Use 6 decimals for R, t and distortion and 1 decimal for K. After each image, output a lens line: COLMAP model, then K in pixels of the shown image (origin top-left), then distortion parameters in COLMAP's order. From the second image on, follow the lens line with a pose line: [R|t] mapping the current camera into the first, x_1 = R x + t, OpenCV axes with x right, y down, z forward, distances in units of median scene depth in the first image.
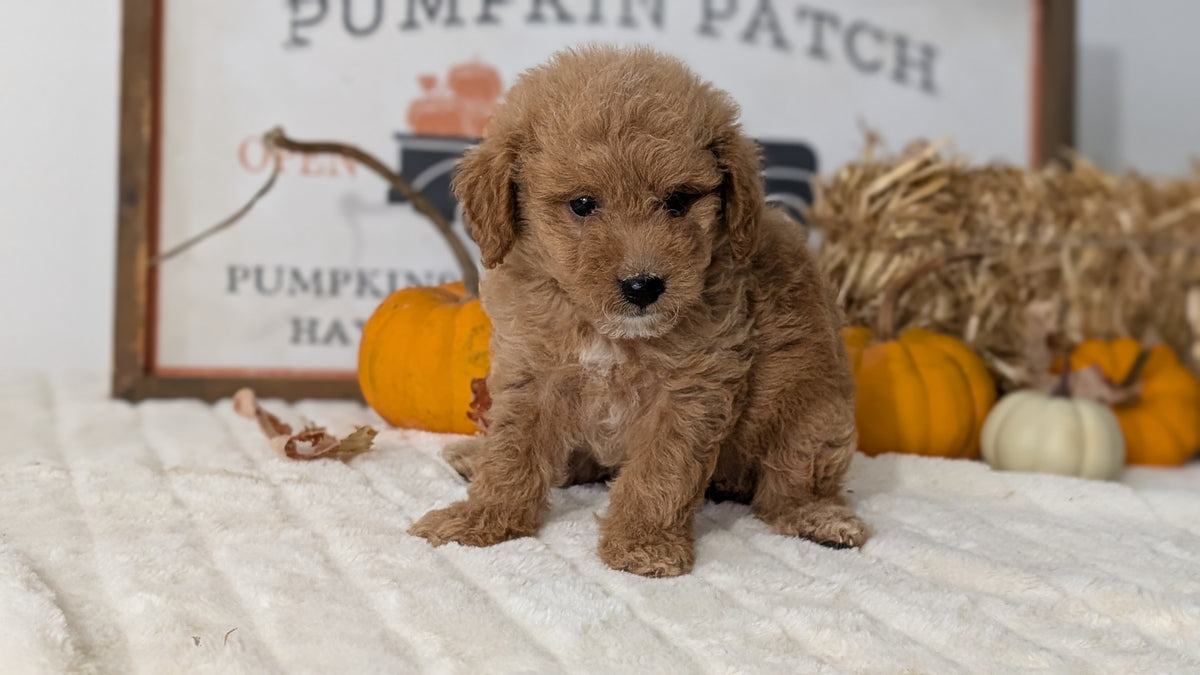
lens RADIAL K [[1670.0, 0, 608.2], [0, 1670.0, 321.1], [0, 0, 1]] dist [-0.026770, -0.082292]
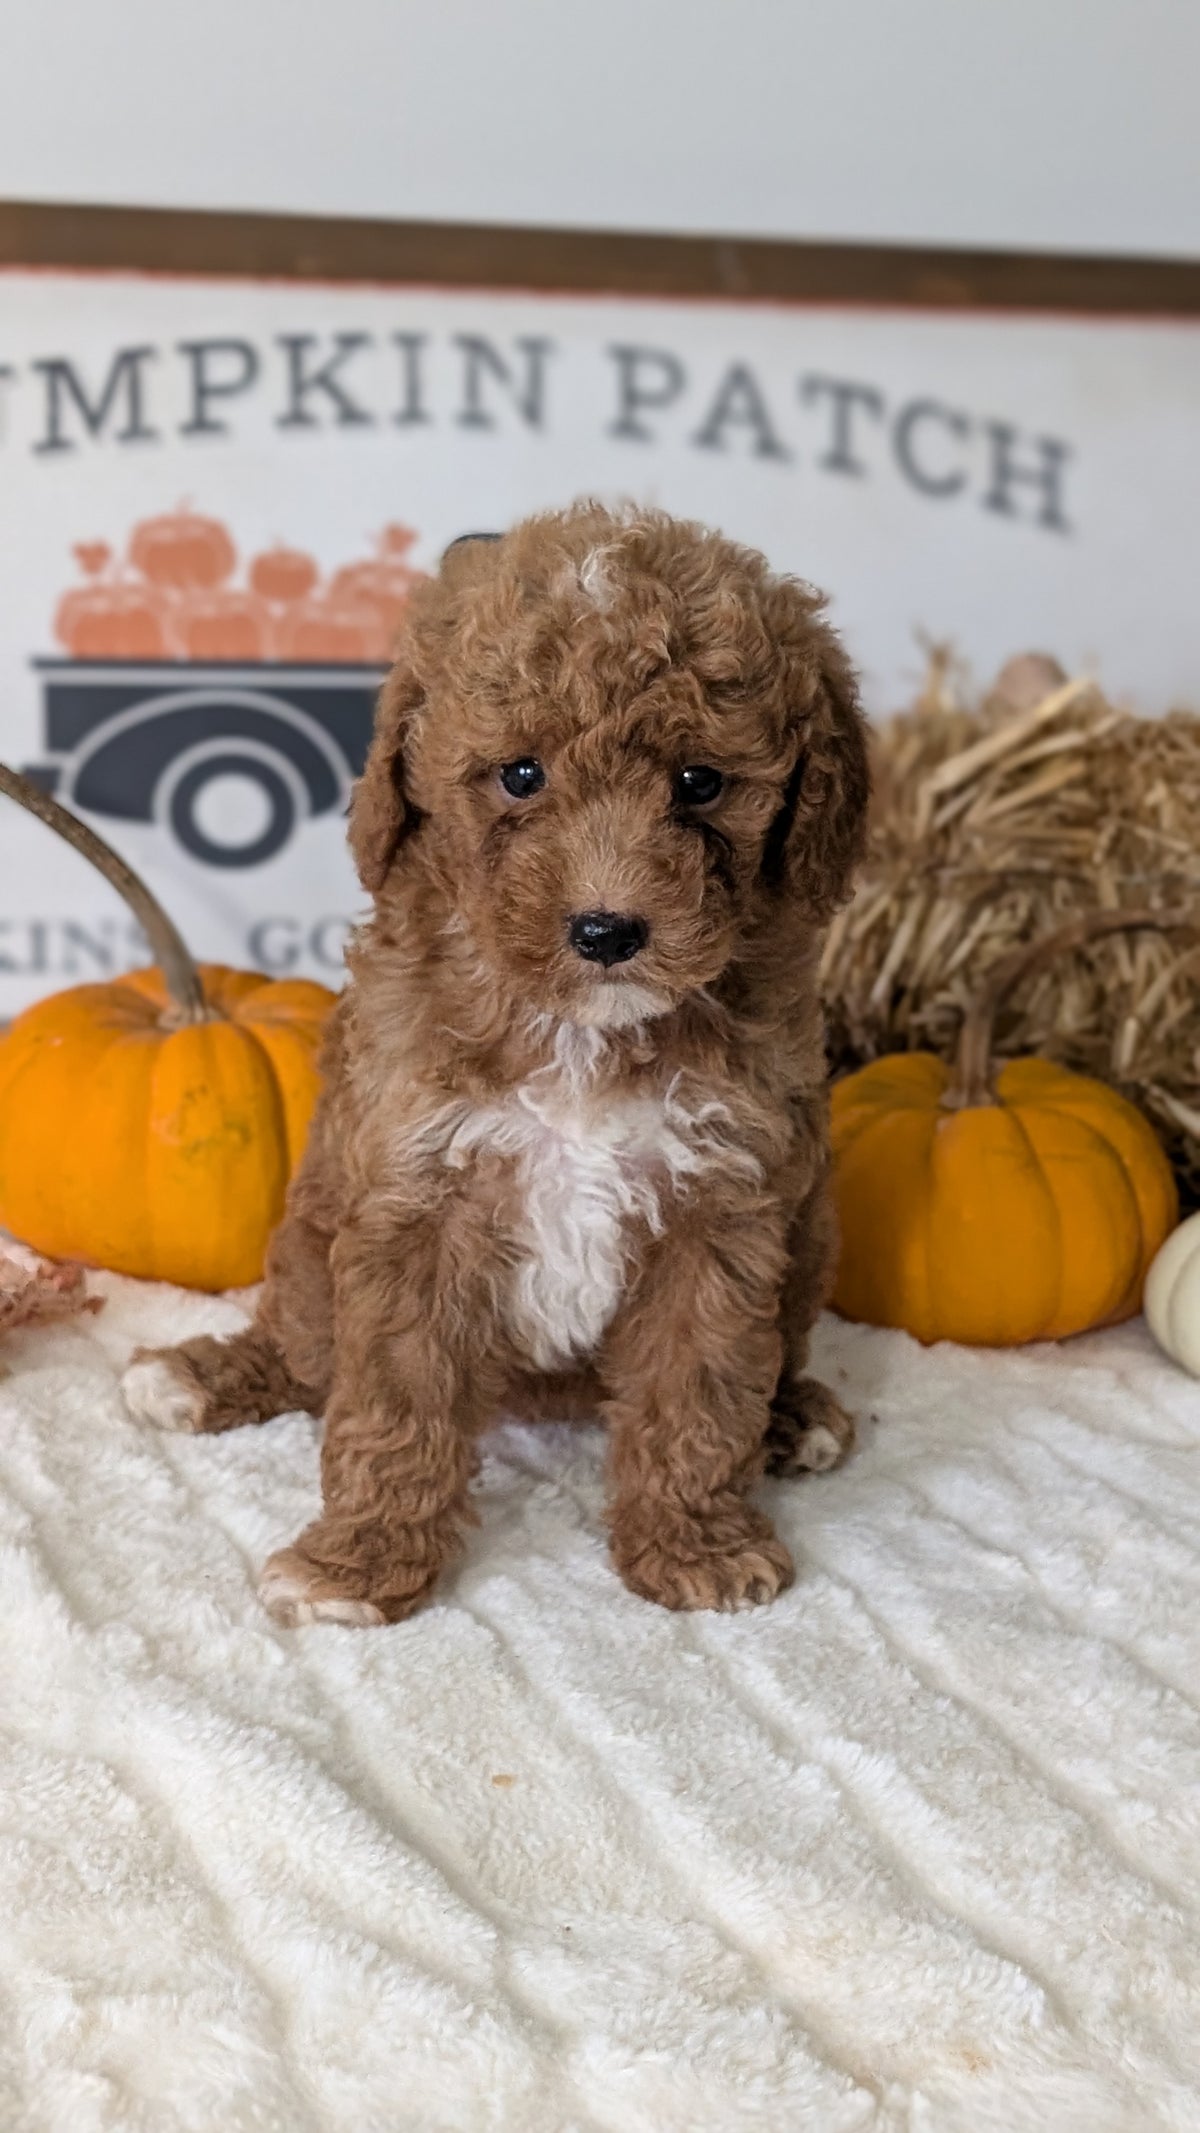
lens RADIAL K [[2968.4, 0, 542.4], [0, 2968.4, 1031.3], [0, 0, 1]] dist [-0.026770, -0.082292]
pose [[0.999776, -0.019132, 0.009017, 0.023373], [0.017857, 0.992009, 0.124895, -0.118574], [-0.011335, -0.124706, 0.992129, 0.066134]]
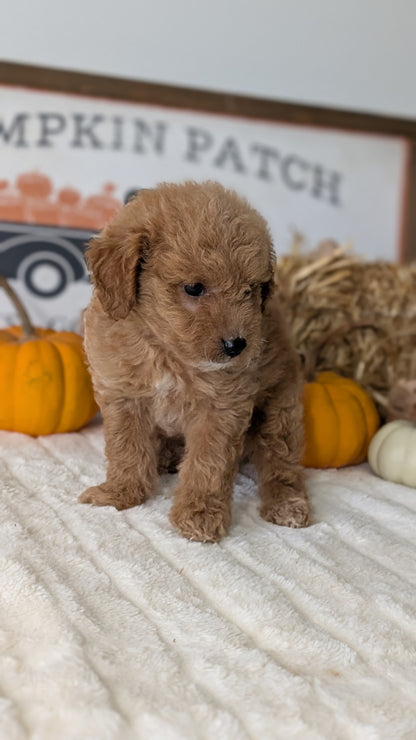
lens RADIAL K [[1029.8, 0, 188.0], [0, 1029.8, 357.8], [0, 0, 1]] dist [-0.026770, -0.082292]
pose [[0.996254, 0.036927, 0.078188, -0.010863], [-0.041248, 0.997667, 0.054399, -0.051125], [-0.075997, -0.057421, 0.995453, 0.081109]]
